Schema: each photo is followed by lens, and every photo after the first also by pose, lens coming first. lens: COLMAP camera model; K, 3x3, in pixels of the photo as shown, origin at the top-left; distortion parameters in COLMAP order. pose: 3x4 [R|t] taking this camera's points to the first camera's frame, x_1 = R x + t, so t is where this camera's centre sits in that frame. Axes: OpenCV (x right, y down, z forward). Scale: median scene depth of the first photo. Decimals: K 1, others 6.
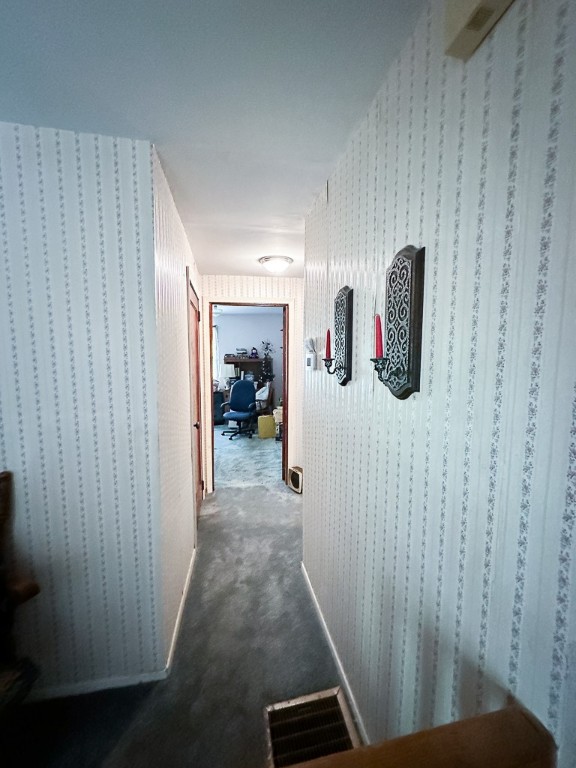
lens RADIAL K [[303.0, 0, 291.1], [0, 303.0, 383.3], [0, 0, 1]] dist [0.003845, 0.000464]
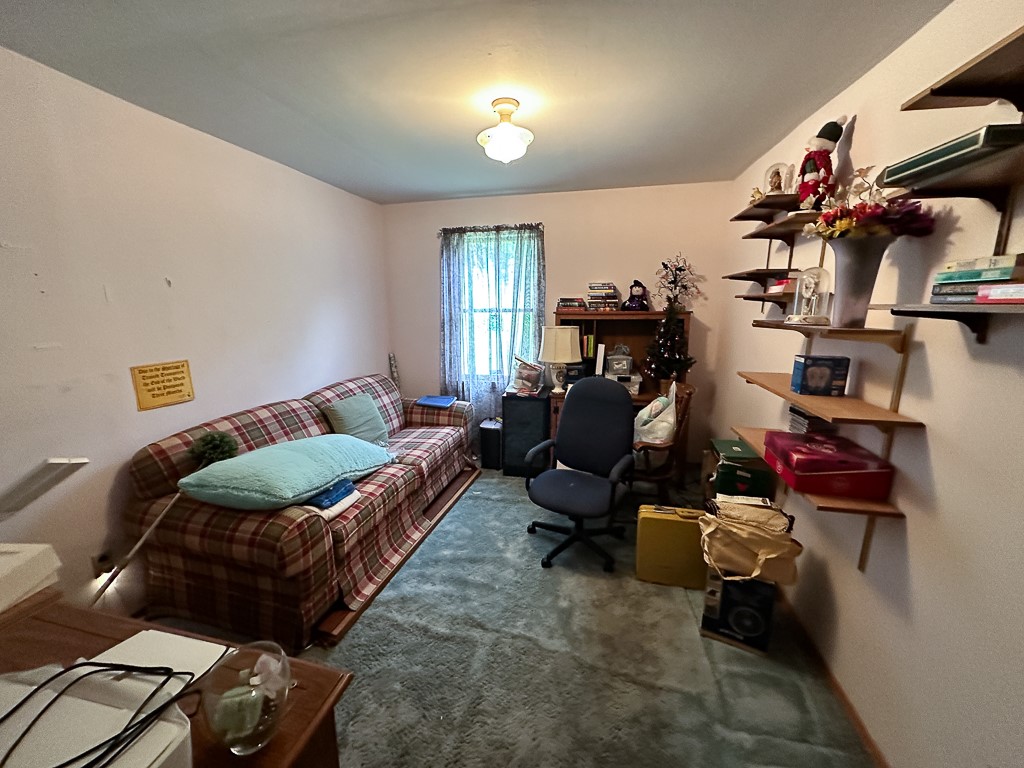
lens RADIAL K [[404.0, 0, 508.4], [0, 404.0, 383.7], [0, 0, 1]] dist [0.003845, 0.000464]
pose [[0.921189, 0.078248, -0.381167, -0.071651], [-0.034051, 0.992025, 0.121353, -0.049267], [0.387623, -0.098810, 0.916507, 0.489673]]
